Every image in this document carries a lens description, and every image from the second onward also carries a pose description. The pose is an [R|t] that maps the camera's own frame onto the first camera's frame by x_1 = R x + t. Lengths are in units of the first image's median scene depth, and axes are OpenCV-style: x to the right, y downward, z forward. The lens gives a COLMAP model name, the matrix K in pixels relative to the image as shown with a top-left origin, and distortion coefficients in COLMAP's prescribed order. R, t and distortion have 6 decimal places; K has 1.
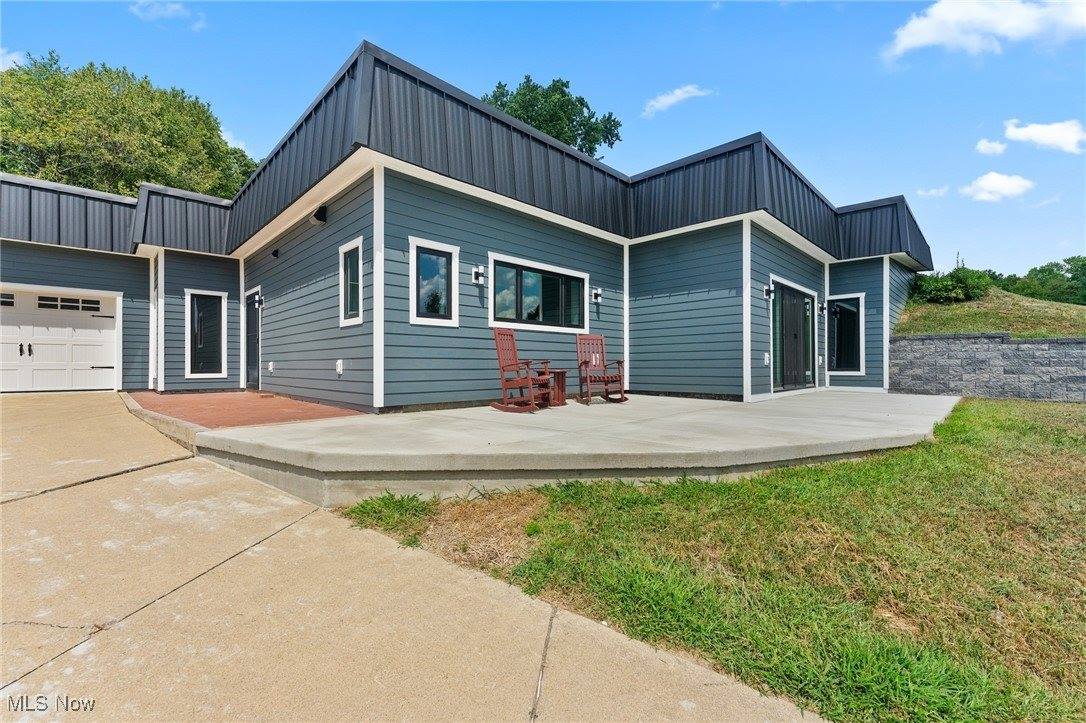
lens RADIAL K [[430.4, 0, 557.8], [0, 430.4, 362.4], [0, 0, 1]] dist [0.003780, -0.000017]
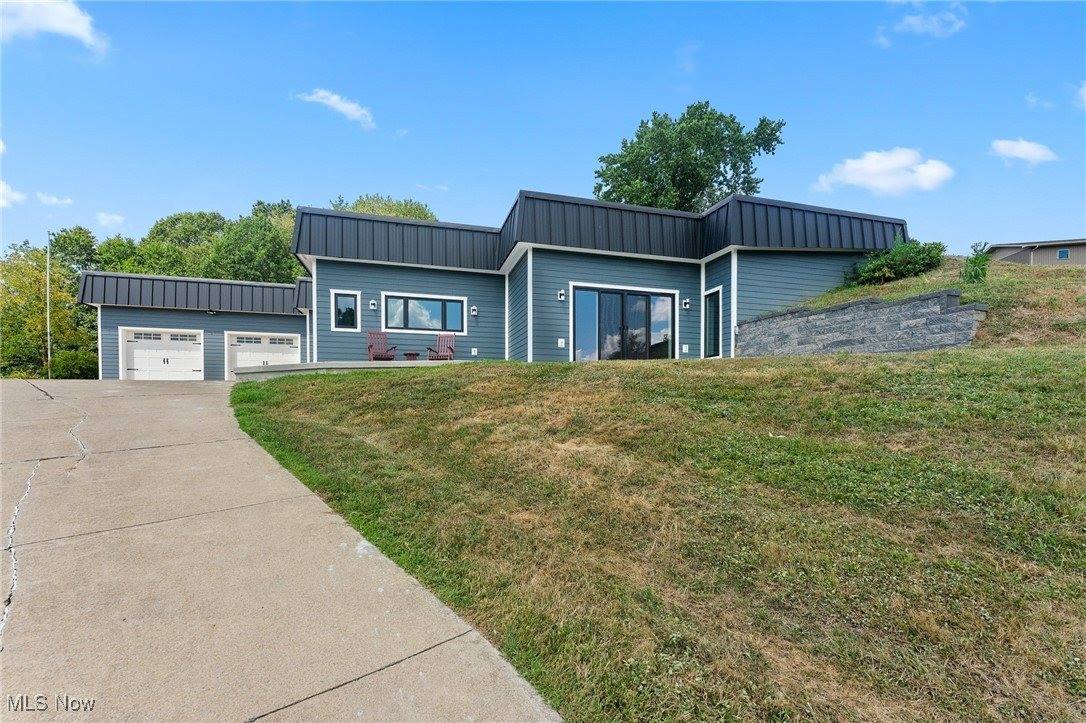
lens RADIAL K [[430.4, 0, 555.5], [0, 430.4, 400.7], [0, 0, 1]] dist [0.003780, -0.000017]
pose [[0.890803, -0.005902, -0.454352, 0.916680], [0.007725, 0.999968, 0.002155, 0.146573], [0.454325, -0.005429, 0.890820, -0.214047]]
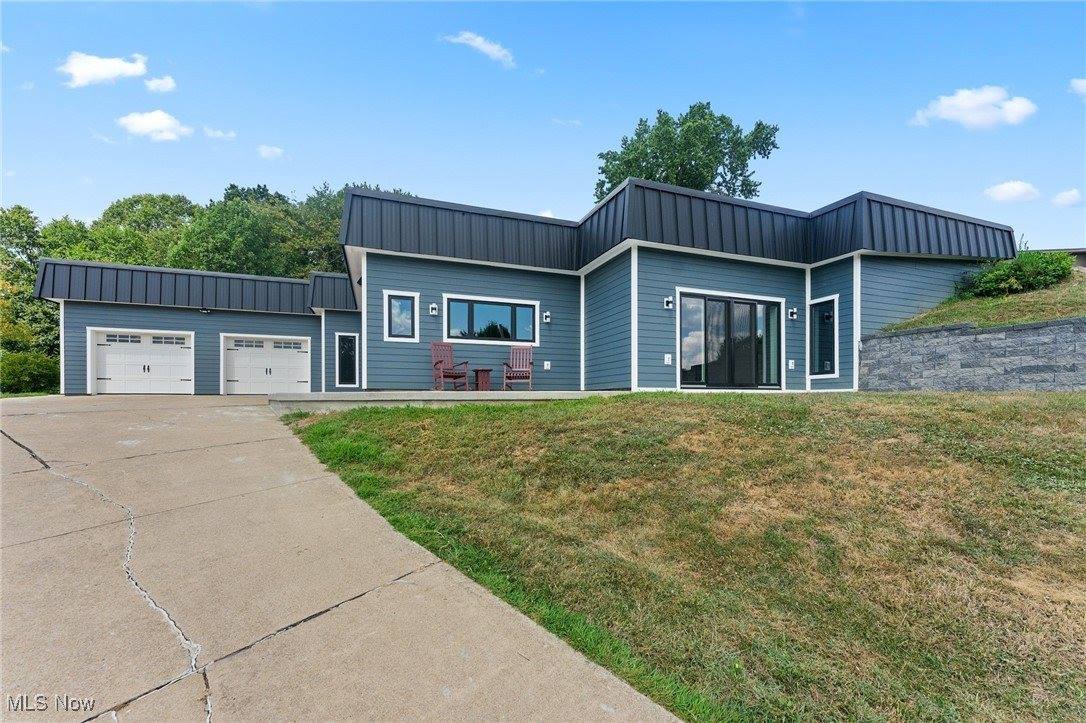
lens RADIAL K [[430.4, 0, 566.0], [0, 430.4, 395.7], [0, 0, 1]] dist [0.003780, -0.000017]
pose [[0.922798, -0.006186, -0.385235, 0.566465], [0.006183, 0.999980, -0.001245, 0.076454], [0.385235, -0.001233, 0.922818, -0.169067]]
